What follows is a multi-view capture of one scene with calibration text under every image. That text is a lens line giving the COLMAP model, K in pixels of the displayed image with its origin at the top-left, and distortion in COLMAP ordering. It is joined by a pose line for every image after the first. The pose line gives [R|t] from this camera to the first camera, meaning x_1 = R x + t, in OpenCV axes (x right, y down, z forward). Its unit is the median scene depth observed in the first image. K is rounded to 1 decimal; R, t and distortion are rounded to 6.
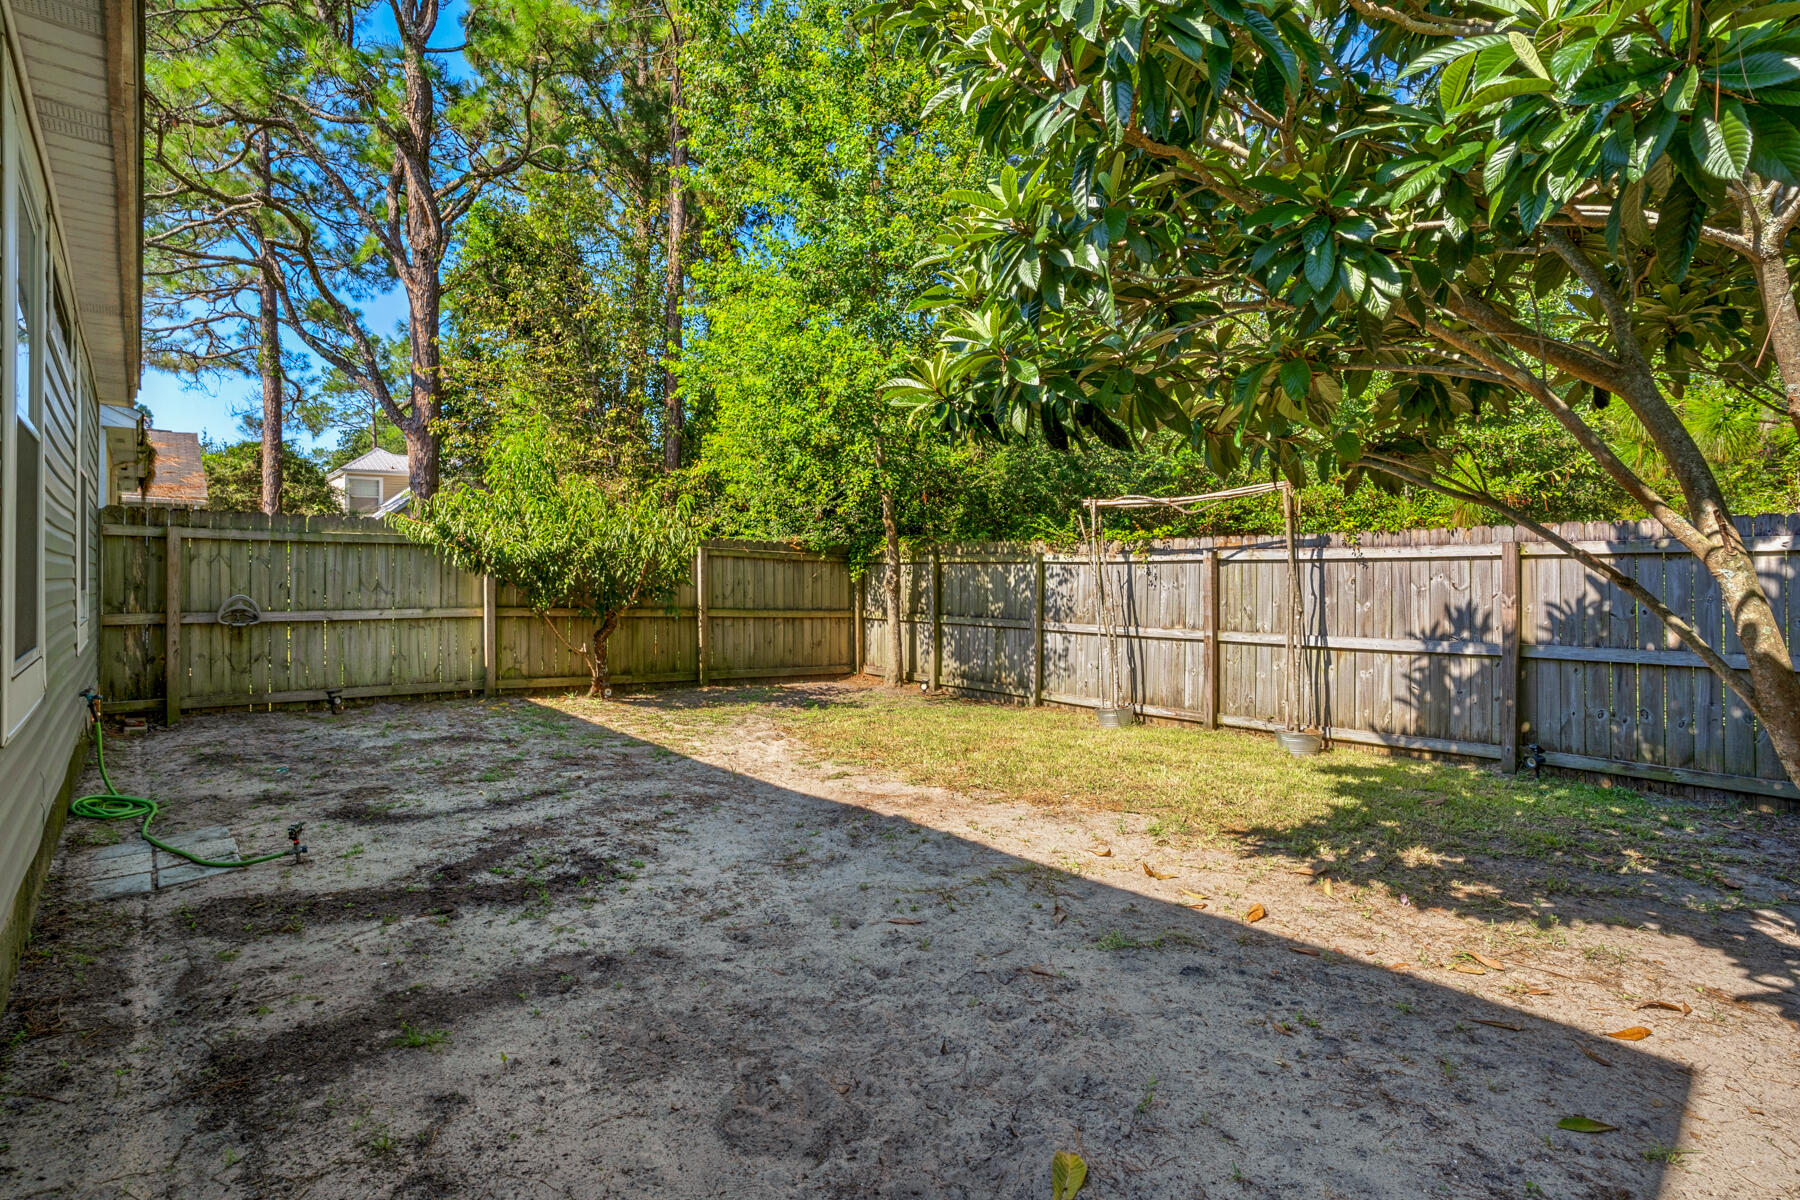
lens RADIAL K [[925.0, 0, 893.8], [0, 925.0, 589.9], [0, 0, 1]] dist [-0.035355, 0.004667]
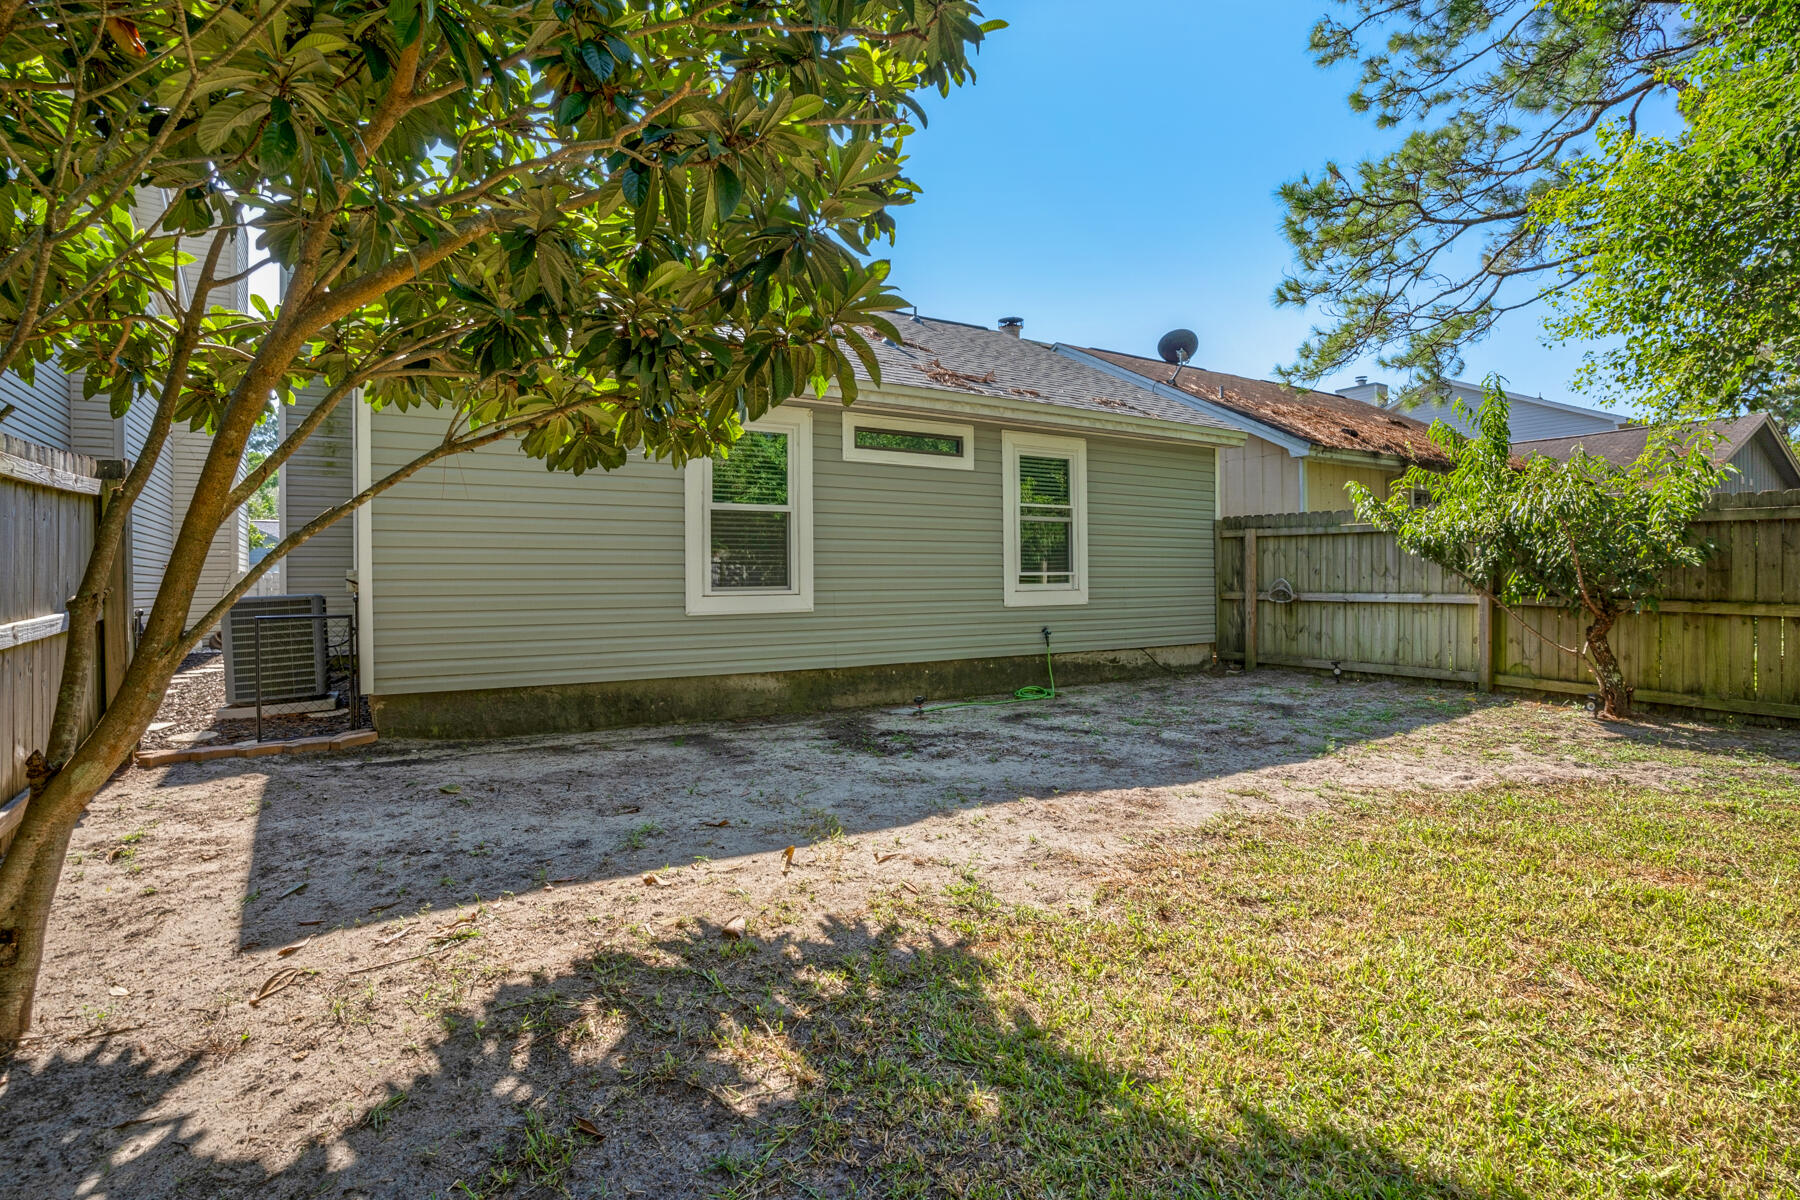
lens RADIAL K [[908.7, 0, 894.7], [0, 908.7, 593.3], [0, 0, 1]] dist [-0.052007, 0.003898]
pose [[-0.175480, 0.009463, -0.984437, 1.159452], [-0.006589, 0.999920, 0.010786, 0.029014], [0.984461, 0.008379, -0.175404, 1.268176]]
